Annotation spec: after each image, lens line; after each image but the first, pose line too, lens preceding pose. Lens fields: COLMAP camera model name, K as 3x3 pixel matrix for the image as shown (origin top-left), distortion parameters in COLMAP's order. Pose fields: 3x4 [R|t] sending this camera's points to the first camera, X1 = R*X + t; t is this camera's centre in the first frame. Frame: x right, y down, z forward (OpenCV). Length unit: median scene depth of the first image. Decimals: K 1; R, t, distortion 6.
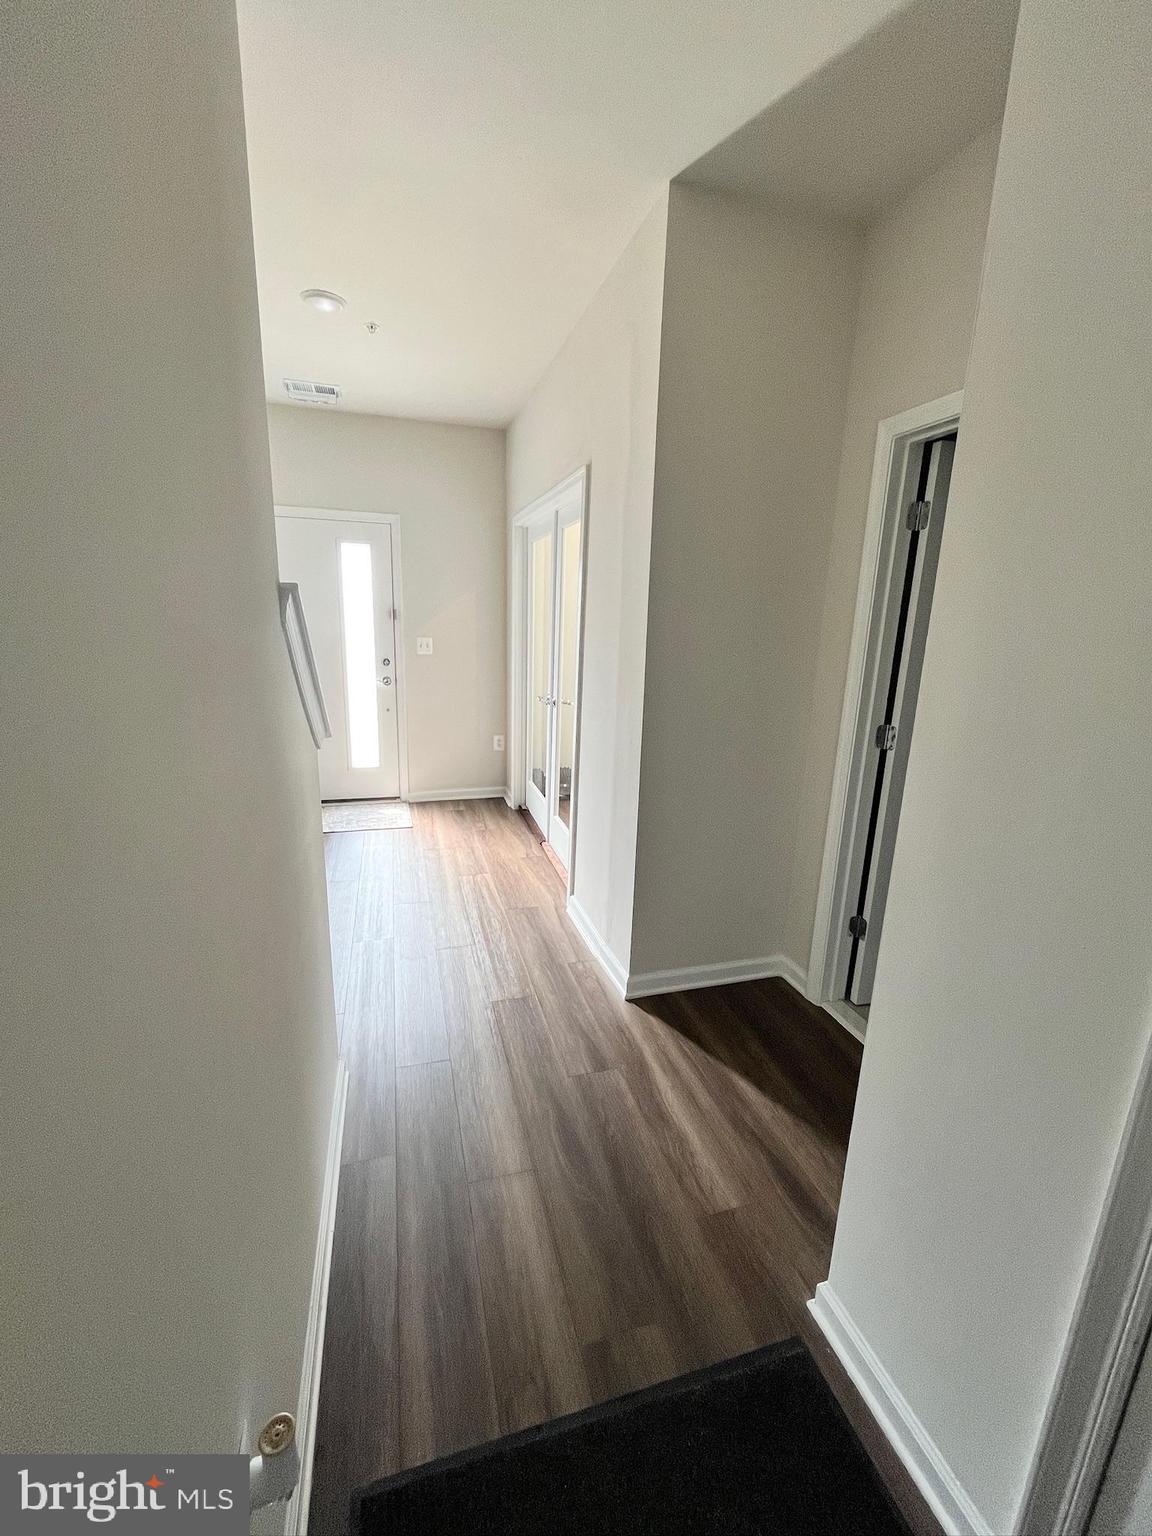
lens RADIAL K [[624.7, 0, 575.0], [0, 624.7, 767.3], [0, 0, 1]] dist [-0.000730, -0.000220]
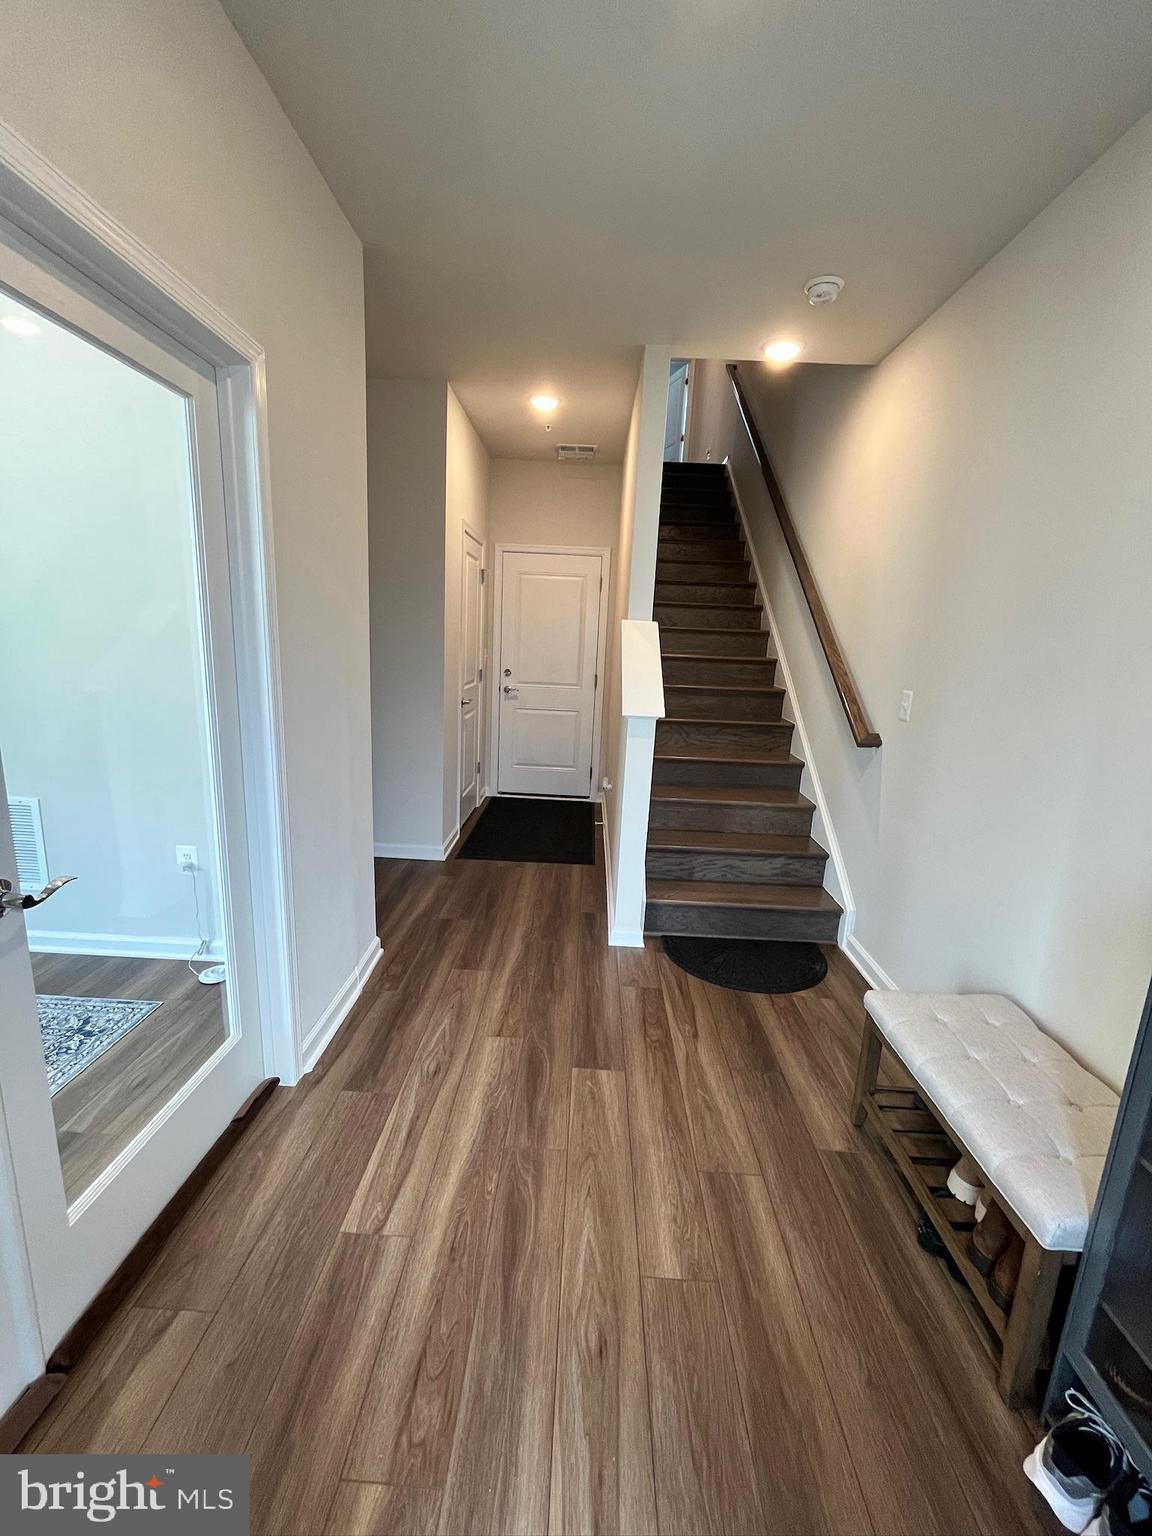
lens RADIAL K [[624.7, 0, 576.2], [0, 624.7, 766.8], [0, 0, 1]] dist [-0.000730, -0.000220]
pose [[-0.947923, -0.159842, 0.275485, -0.678635], [-0.031251, 0.907453, 0.418990, -0.549173], [-0.316962, 0.388561, -0.865191, 2.311443]]
